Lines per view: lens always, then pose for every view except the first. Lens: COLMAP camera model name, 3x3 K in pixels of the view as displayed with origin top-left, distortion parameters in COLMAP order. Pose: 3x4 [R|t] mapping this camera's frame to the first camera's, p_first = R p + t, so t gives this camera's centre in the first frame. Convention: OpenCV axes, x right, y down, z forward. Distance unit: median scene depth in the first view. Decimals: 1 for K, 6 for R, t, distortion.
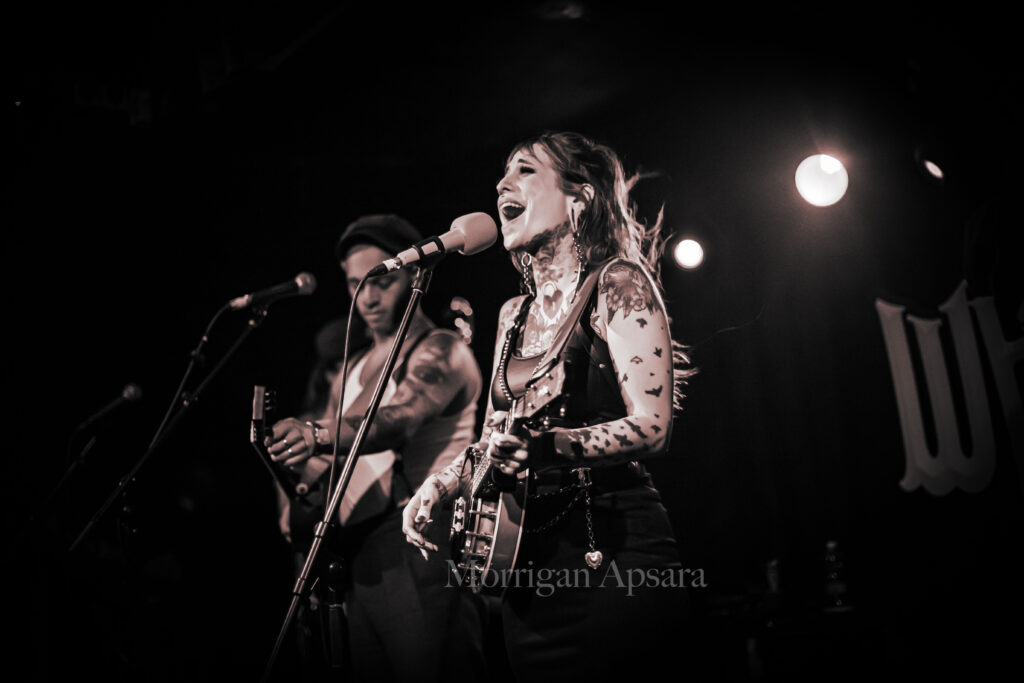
lens RADIAL K [[1489.8, 0, 512.0], [0, 1489.8, 341.5], [0, 0, 1]] dist [-0.162718, 0.169127]
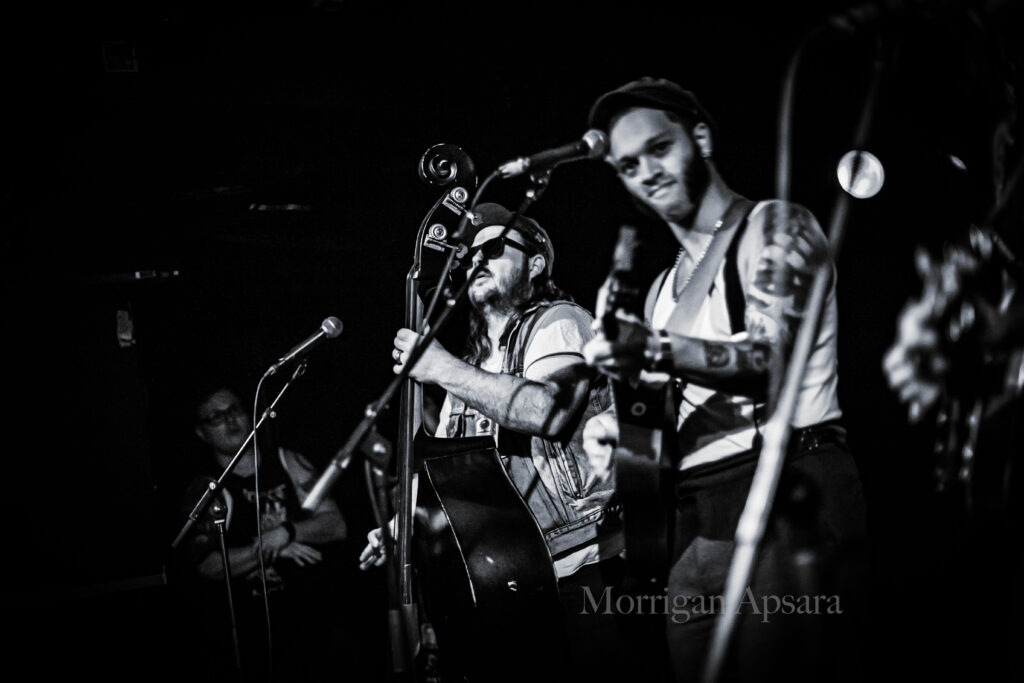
lens RADIAL K [[1479.6, 0, 512.0], [0, 1479.6, 341.5], [0, 0, 1]] dist [-0.155525, 0.021058]
pose [[0.996933, -0.030770, -0.071962, -0.144534], [0.030893, 0.999523, 0.000595, 0.063654], [0.071910, -0.002816, 0.997407, 0.291189]]
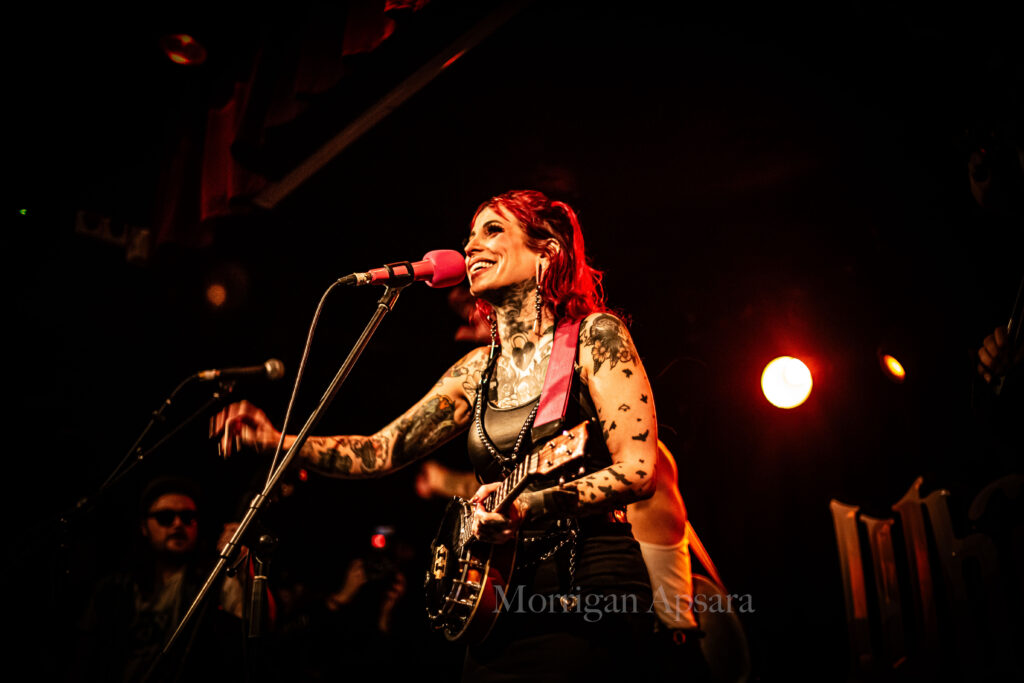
lens RADIAL K [[1489.8, 0, 512.0], [0, 1489.8, 341.5], [0, 0, 1]] dist [-0.162718, 0.169127]
pose [[0.993366, 0.114952, 0.003043, 0.020093], [-0.111229, 0.967237, -0.228212, 0.173097], [-0.029177, 0.226360, 0.973607, -0.003763]]
